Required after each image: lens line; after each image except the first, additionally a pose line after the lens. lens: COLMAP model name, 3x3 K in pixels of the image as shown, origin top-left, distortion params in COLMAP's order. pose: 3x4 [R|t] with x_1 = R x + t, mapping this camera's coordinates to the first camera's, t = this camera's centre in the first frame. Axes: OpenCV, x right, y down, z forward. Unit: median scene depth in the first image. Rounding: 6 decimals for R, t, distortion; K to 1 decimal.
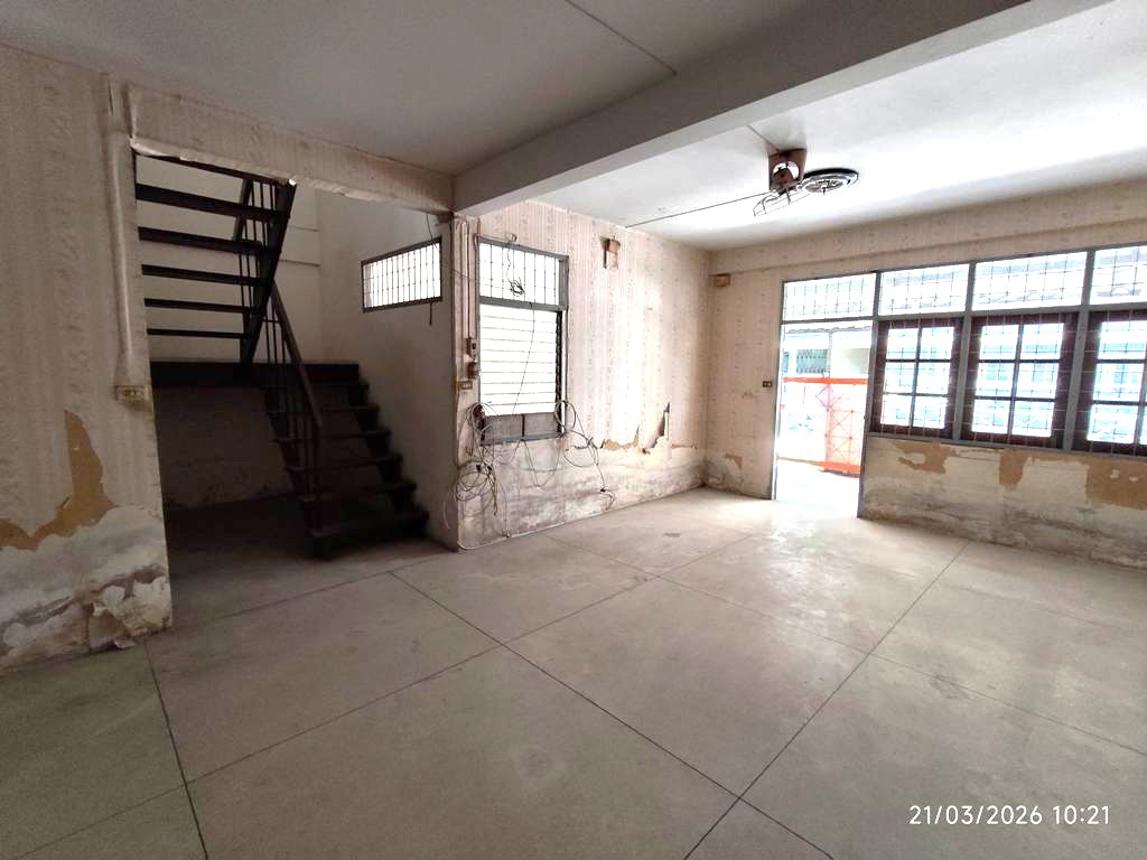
lens RADIAL K [[525.9, 0, 571.1], [0, 525.9, 429.2], [0, 0, 1]] dist [0.002304, -0.000946]
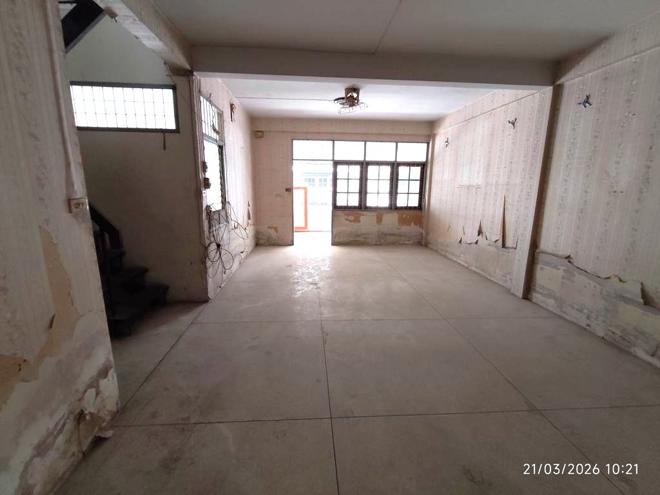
lens RADIAL K [[300.3, 0, 330.0], [0, 300.3, 247.5], [0, 0, 1]] dist [0.000862, -0.000271]
pose [[0.642782, -0.162207, 0.748679, -0.579256], [0.087103, 0.986463, 0.138941, -0.016183], [-0.761081, -0.024096, 0.648209, 0.145996]]
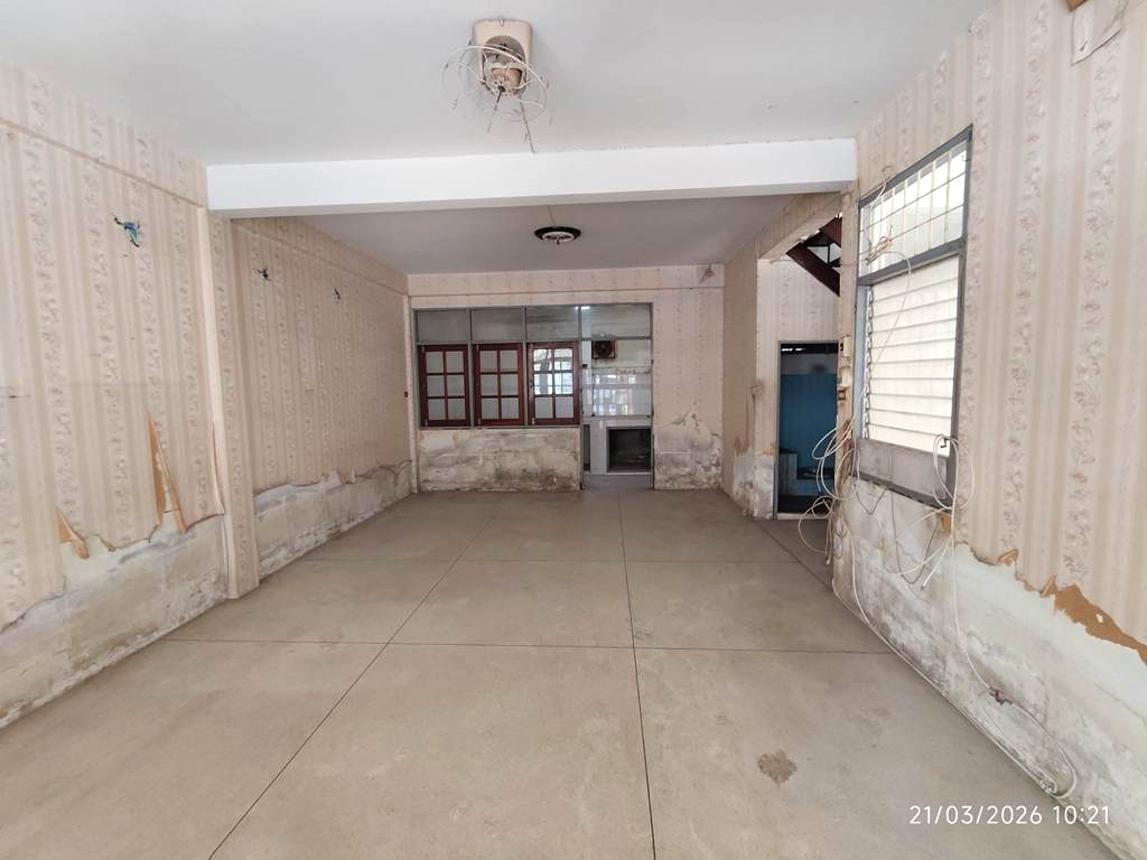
lens RADIAL K [[525.9, 0, 571.1], [0, 525.9, 429.2], [0, 0, 1]] dist [0.002304, -0.000946]
pose [[-0.741994, 0.059040, -0.667802, 0.601347], [-0.072783, 0.983133, 0.167787, -0.125467], [0.666444, 0.173102, -0.725182, 1.197523]]
